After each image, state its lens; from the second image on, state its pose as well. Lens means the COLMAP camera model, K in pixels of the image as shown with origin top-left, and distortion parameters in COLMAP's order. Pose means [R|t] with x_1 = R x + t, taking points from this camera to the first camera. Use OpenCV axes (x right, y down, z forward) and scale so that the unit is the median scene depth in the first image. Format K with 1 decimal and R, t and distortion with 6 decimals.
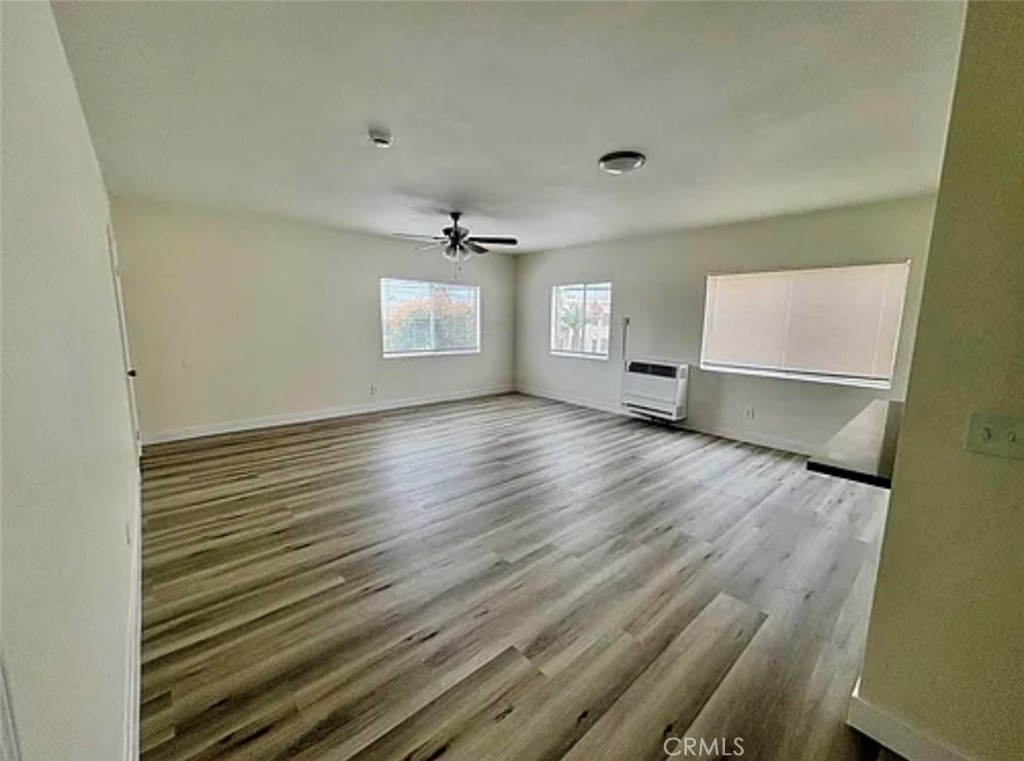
lens RADIAL K [[409.5, 0, 514.6], [0, 409.5, 382.1], [0, 0, 1]] dist [-0.001025, -0.000599]
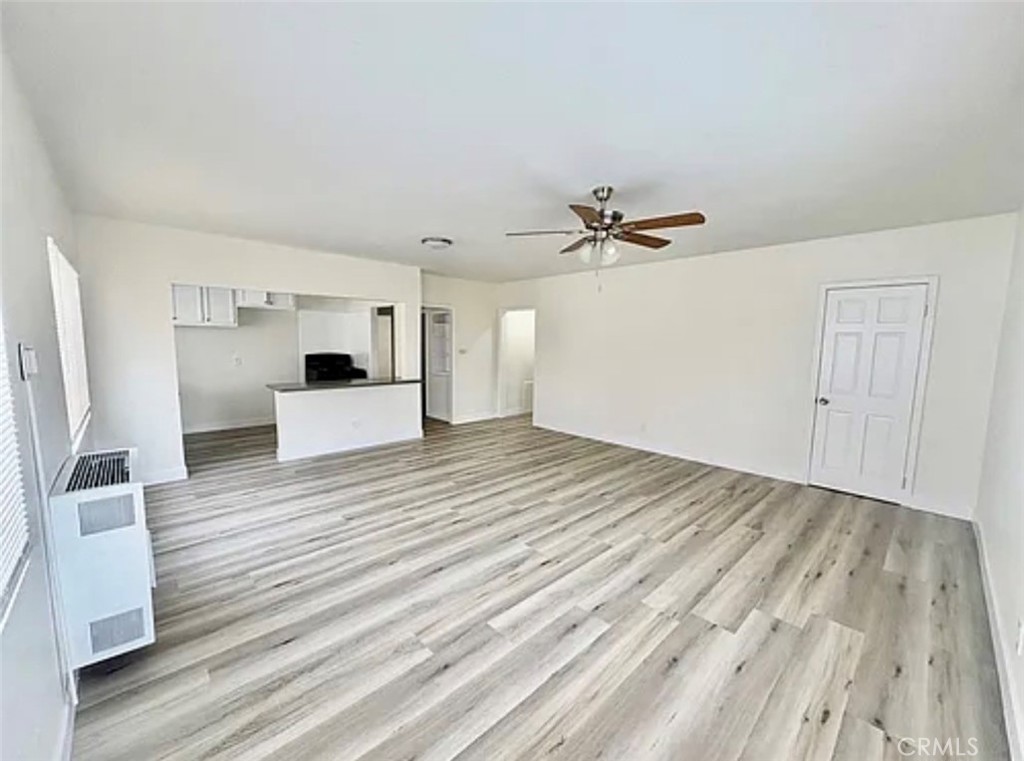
lens RADIAL K [[409.5, 0, 508.4], [0, 409.5, 382.0], [0, 0, 1]] dist [-0.001025, -0.000599]
pose [[-0.999162, -0.027441, -0.030384, 0.020389], [-0.034404, 0.965055, 0.259778, -0.294549], [0.022194, 0.260605, -0.965190, 1.750006]]
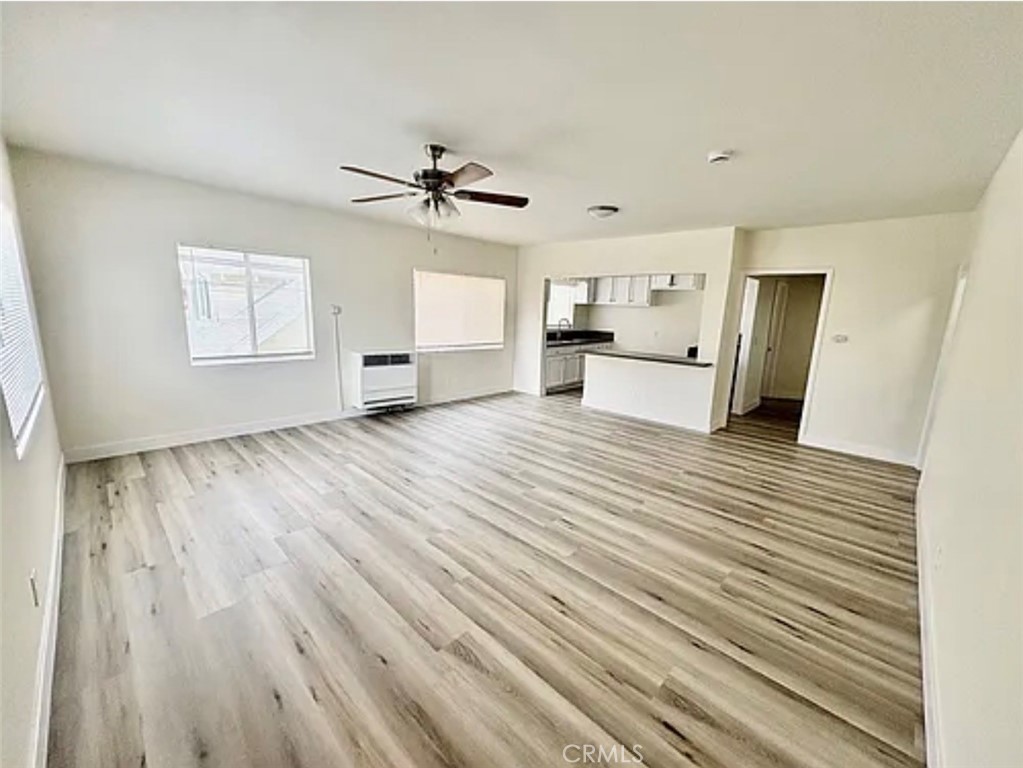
lens RADIAL K [[409.1, 0, 514.4], [0, 409.1, 383.5], [0, 0, 1]] dist [-0.001025, -0.000599]
pose [[-0.073945, -0.196216, 0.977768, -0.863711], [0.123403, 0.971117, 0.204214, -0.182246], [-0.989598, 0.135760, -0.047596, 0.989916]]
